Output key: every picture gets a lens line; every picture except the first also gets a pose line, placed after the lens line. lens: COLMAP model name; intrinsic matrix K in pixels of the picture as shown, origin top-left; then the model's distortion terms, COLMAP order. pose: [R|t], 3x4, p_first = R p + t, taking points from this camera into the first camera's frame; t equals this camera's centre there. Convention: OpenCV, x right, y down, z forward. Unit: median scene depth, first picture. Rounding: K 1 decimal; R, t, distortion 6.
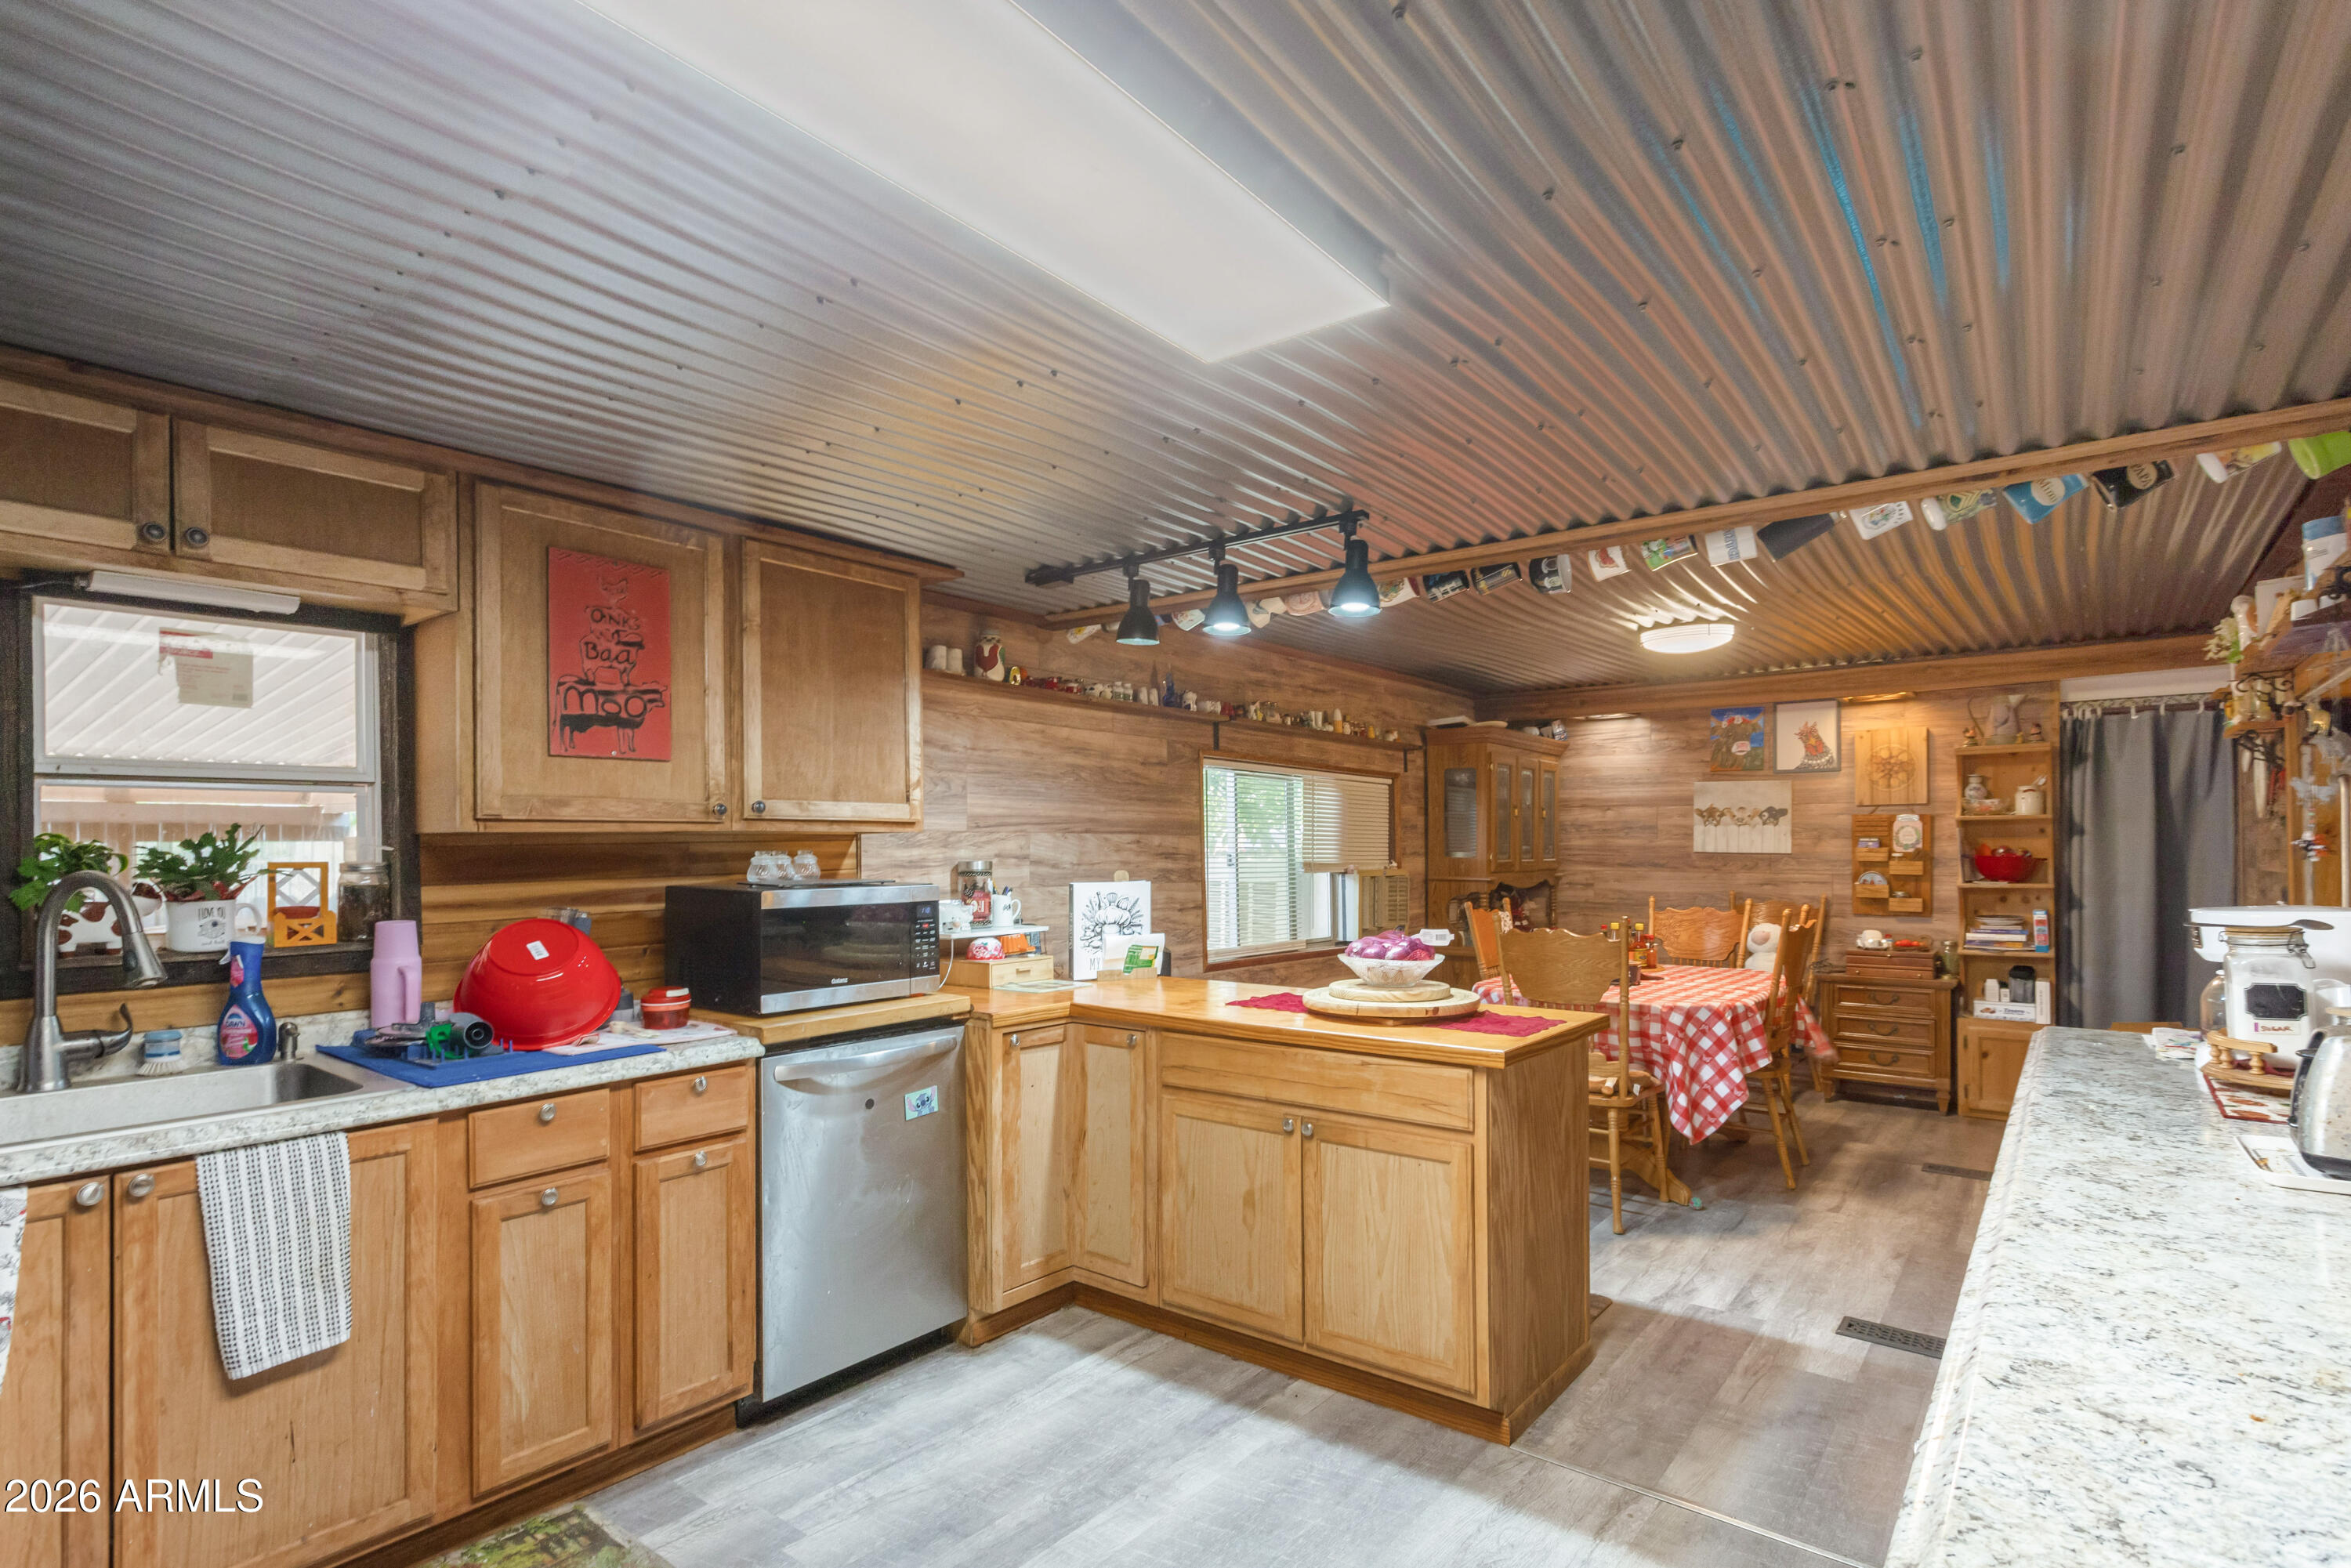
lens RADIAL K [[1151.3, 0, 1175.5], [0, 1151.3, 845.9], [0, 0, 1]] dist [0.002252, 0.000444]
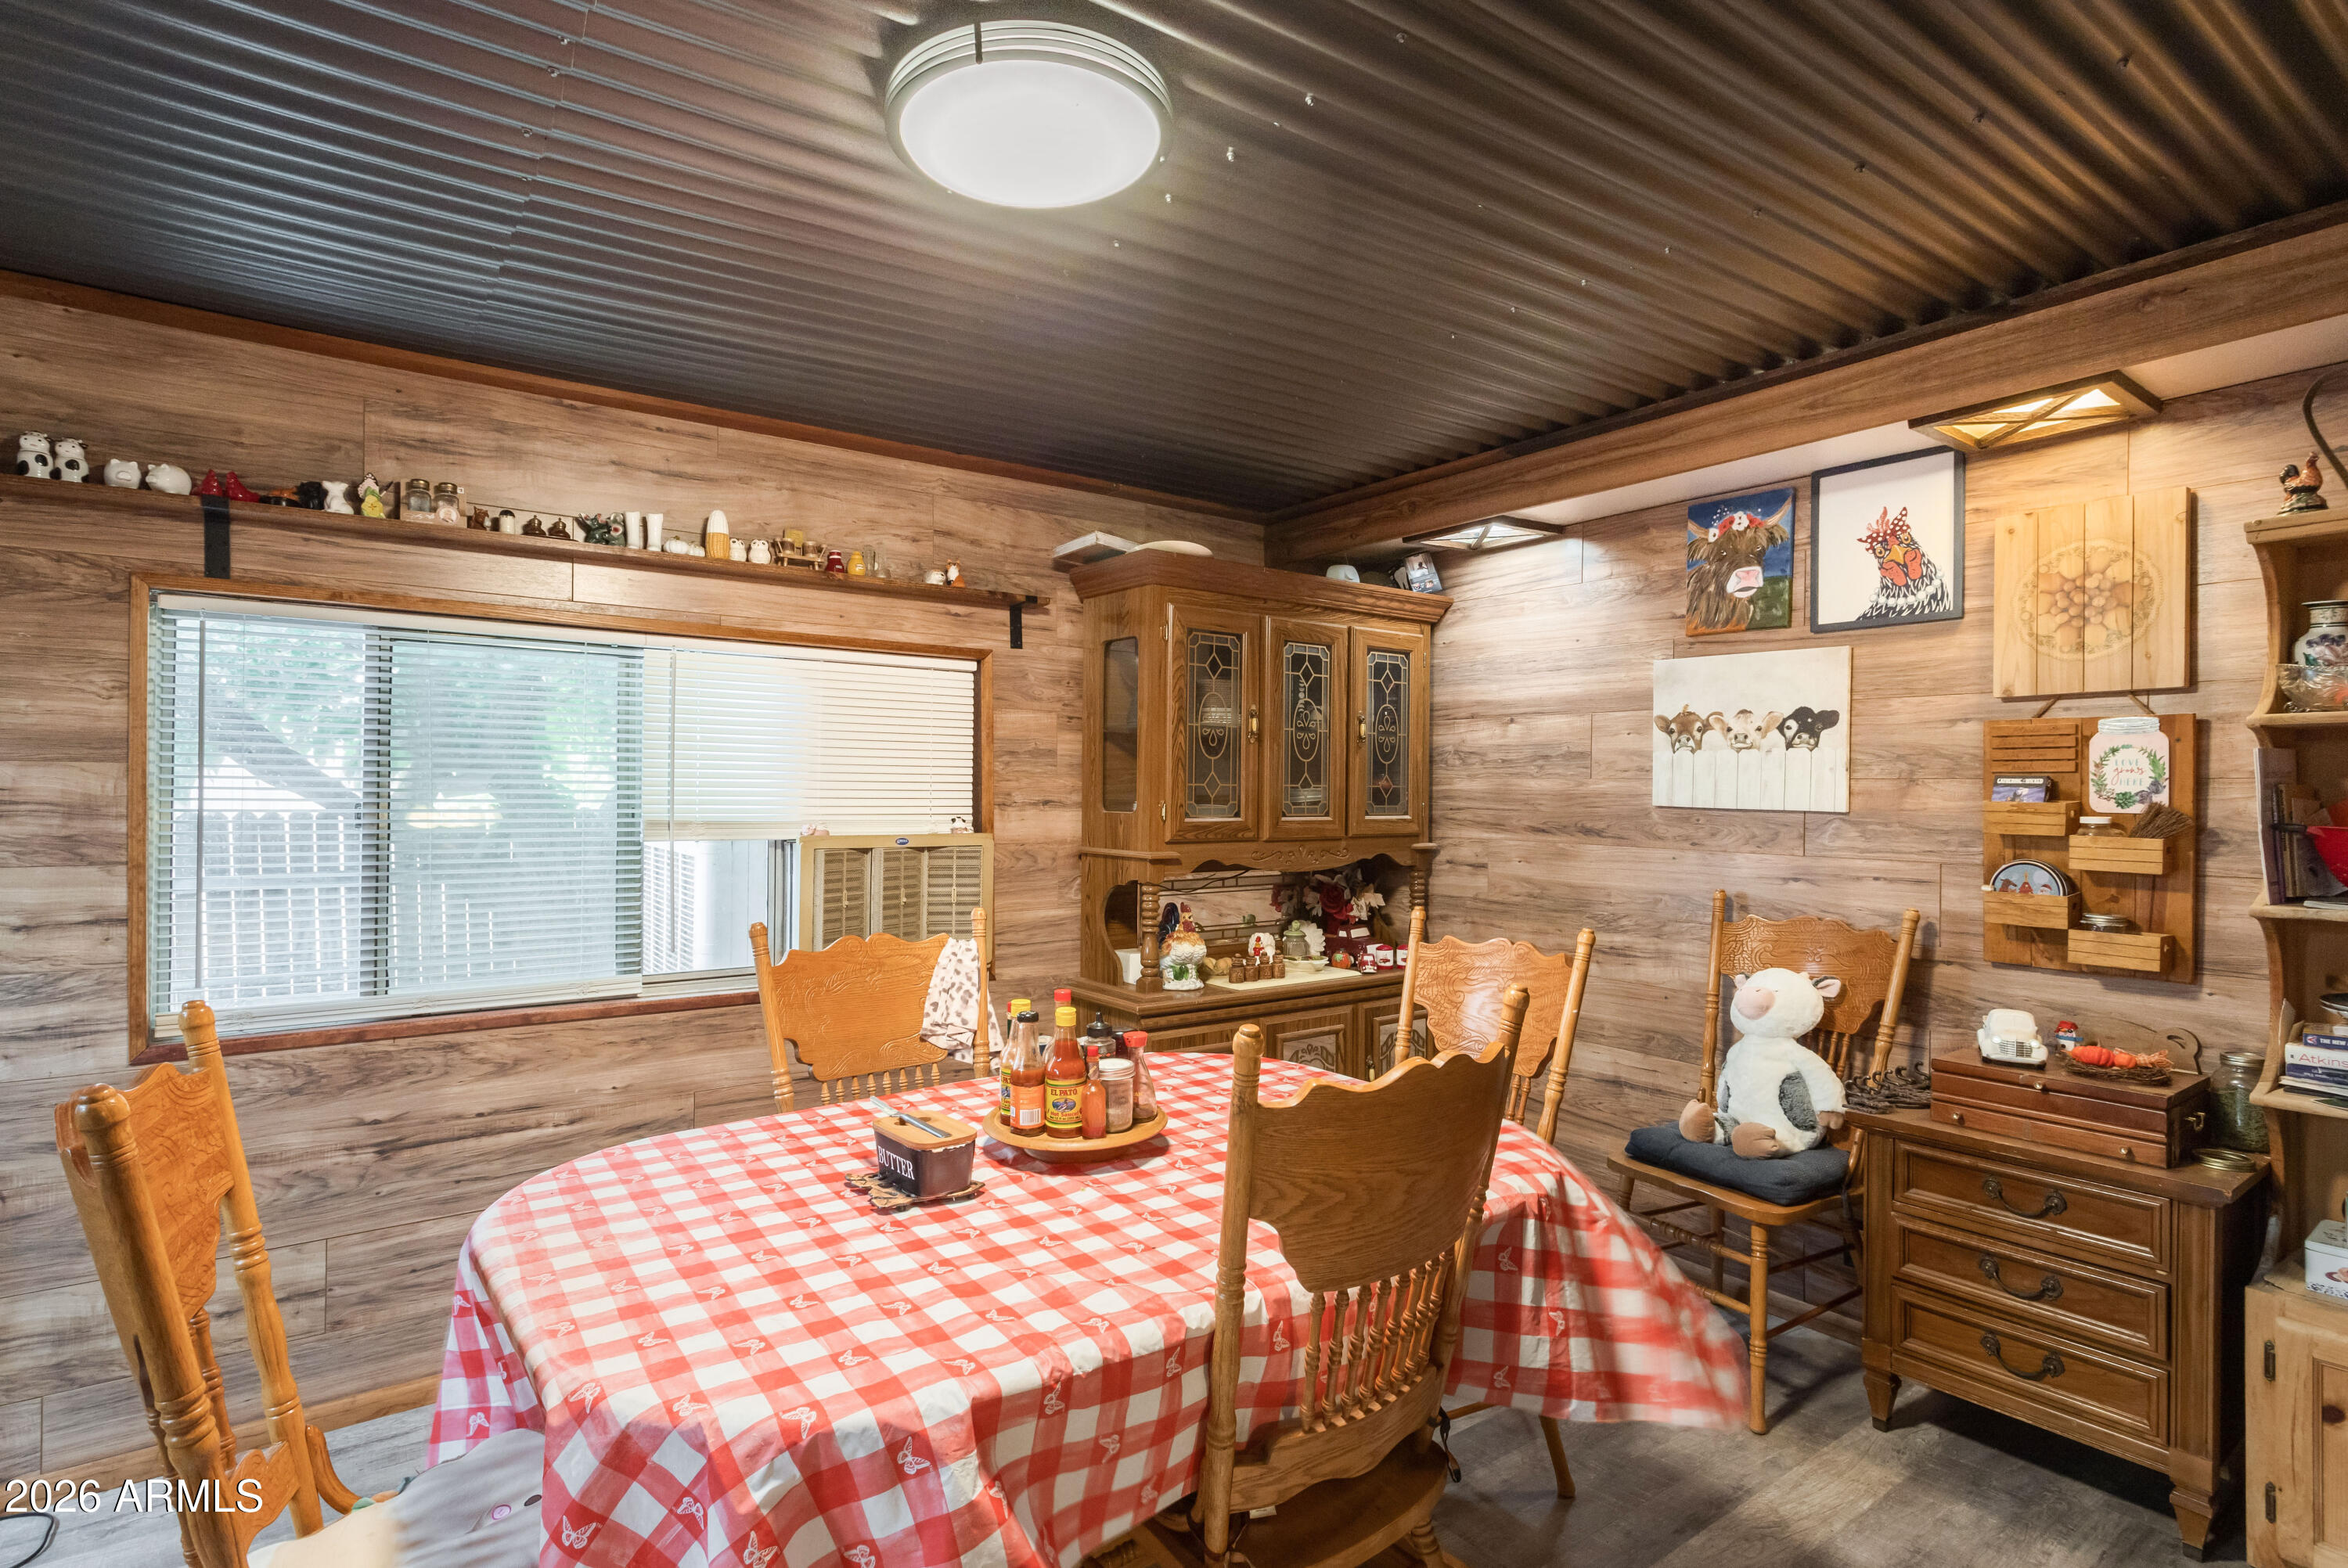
lens RADIAL K [[1153.5, 0, 1175.4], [0, 1153.5, 793.8], [0, 0, 1]] dist [0.005657, 0.000935]
pose [[0.962782, 0.007682, -0.270172, 0.420906], [-0.006470, 0.999965, 0.005378, -0.001275], [0.270203, -0.003430, 0.962797, 0.523364]]
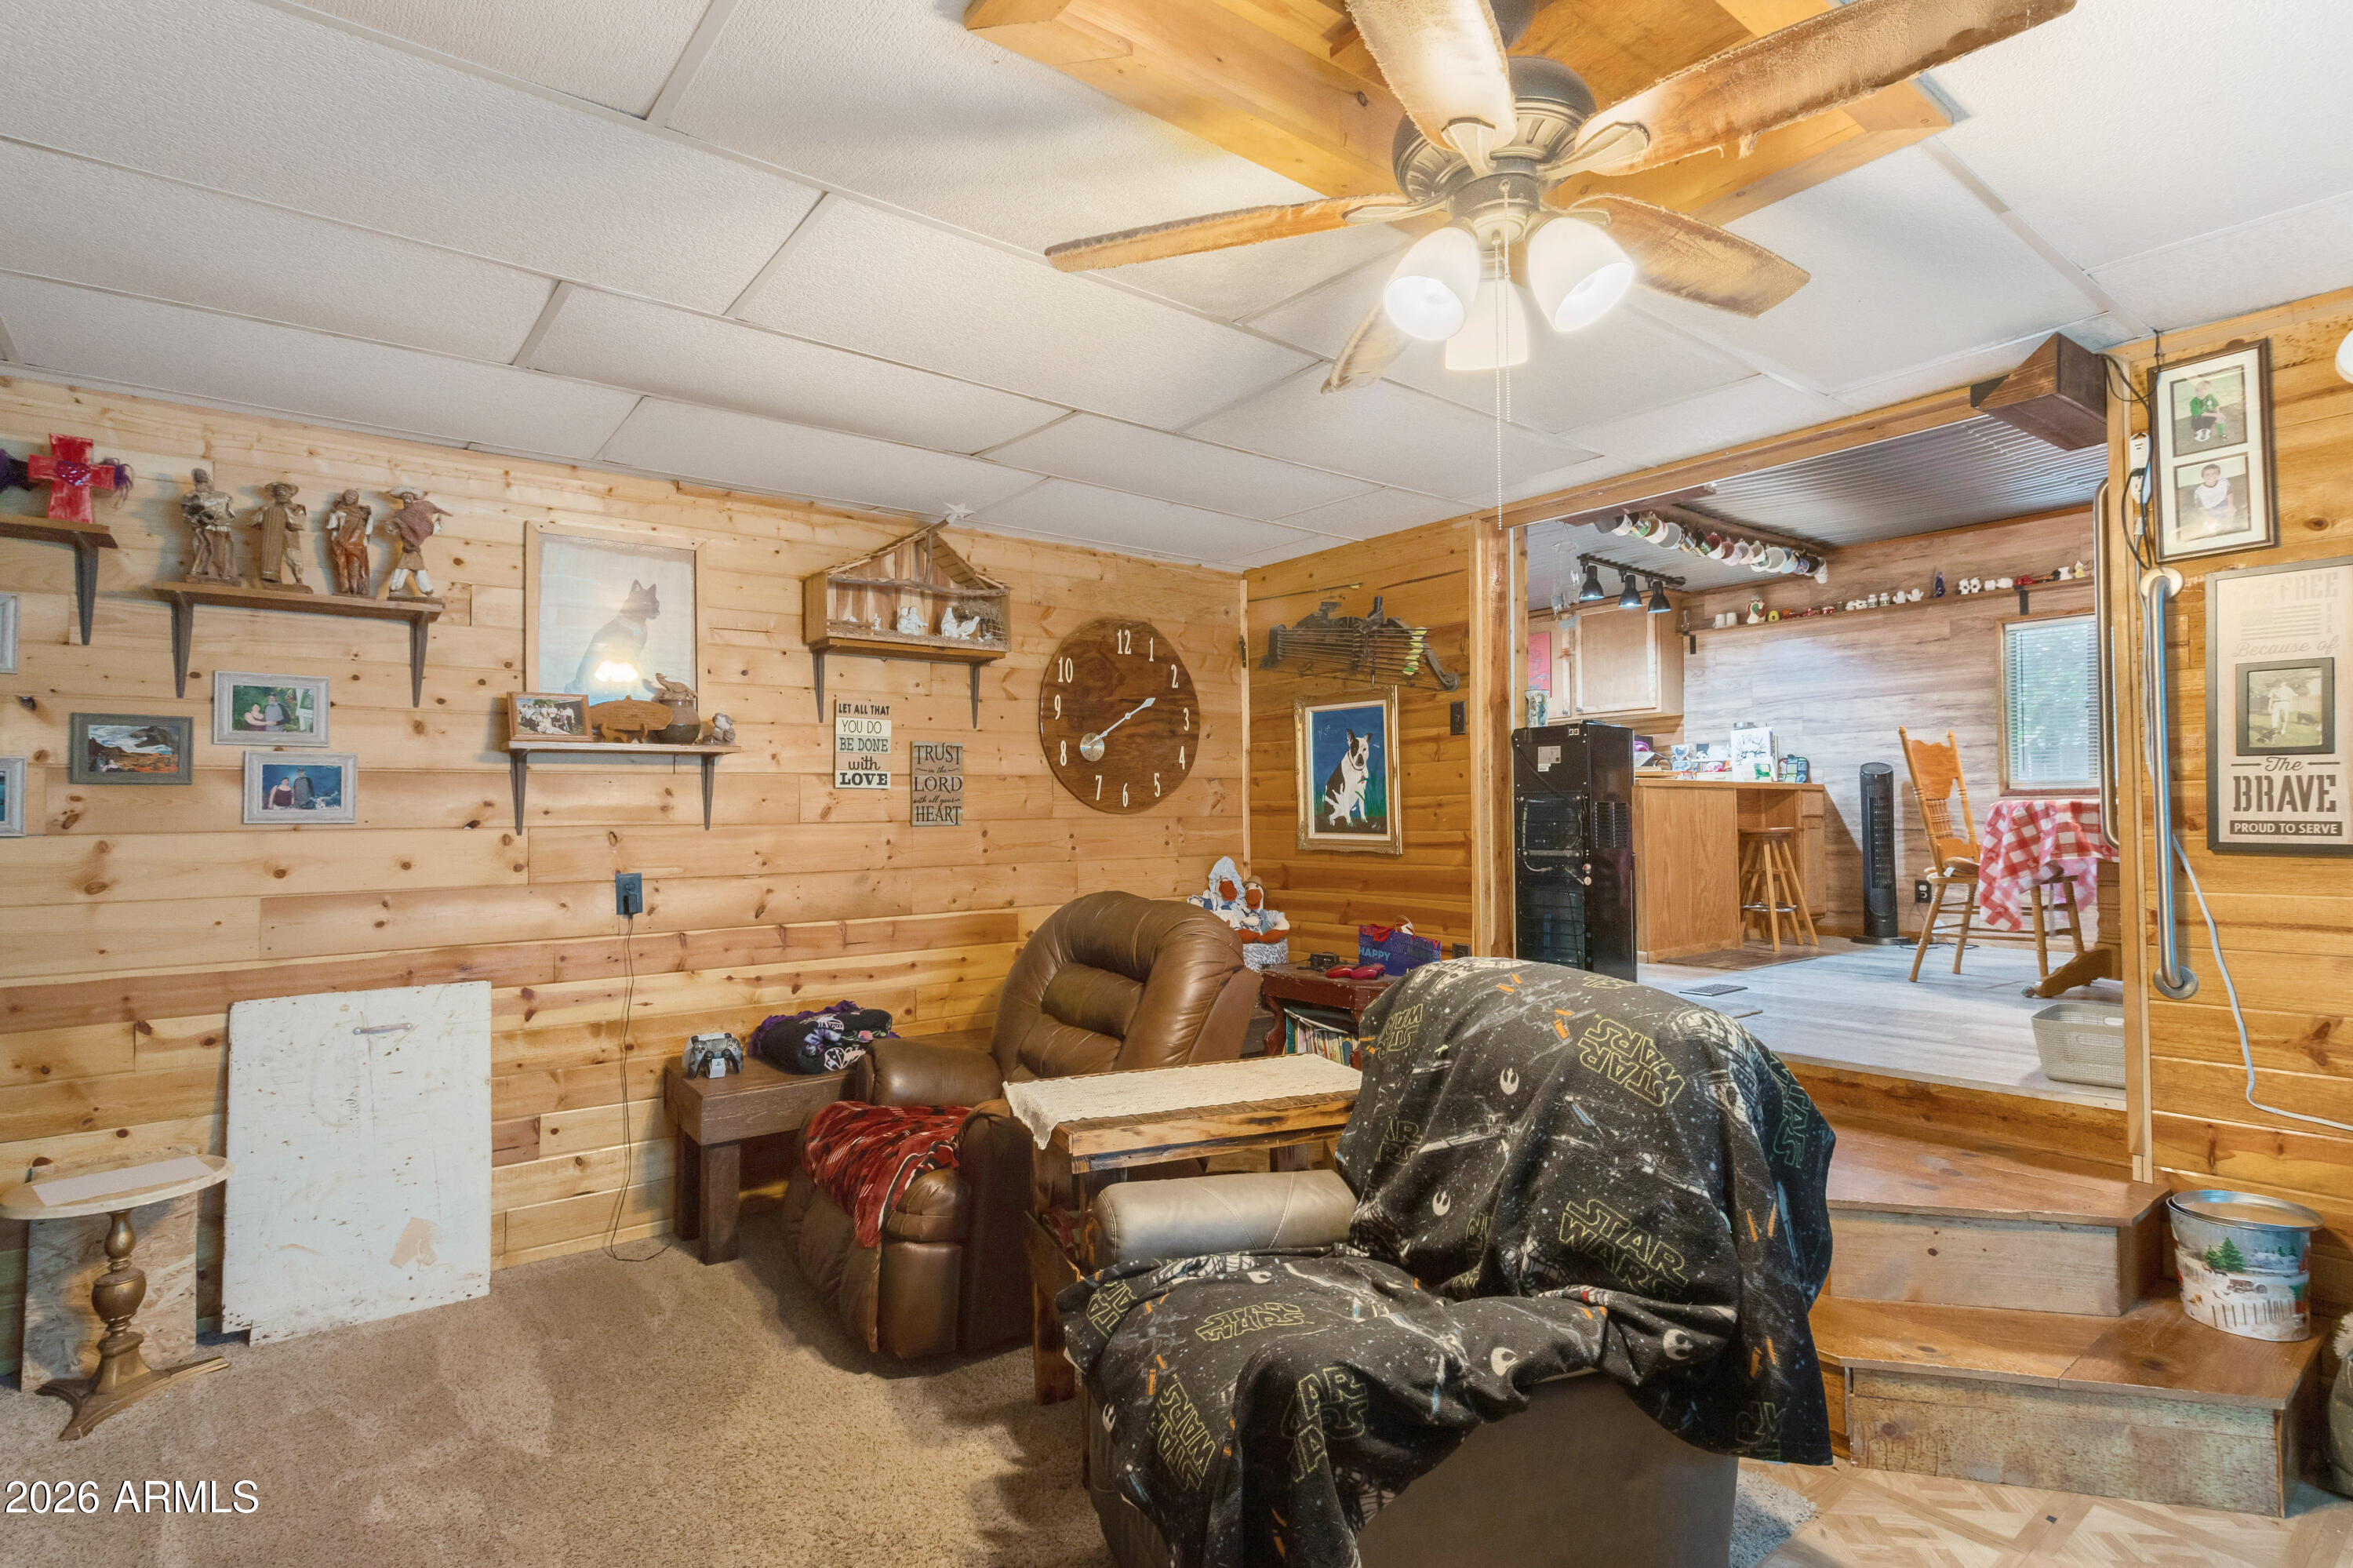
lens RADIAL K [[1156.2, 0, 1177.9], [0, 1156.2, 793.9], [0, 0, 1]] dist [0.005657, 0.000935]
pose [[-0.240145, -0.017303, -0.970583, 1.137386], [0.012280, 0.999707, -0.020860, 0.095196], [0.970659, -0.016928, -0.239862, 0.338594]]
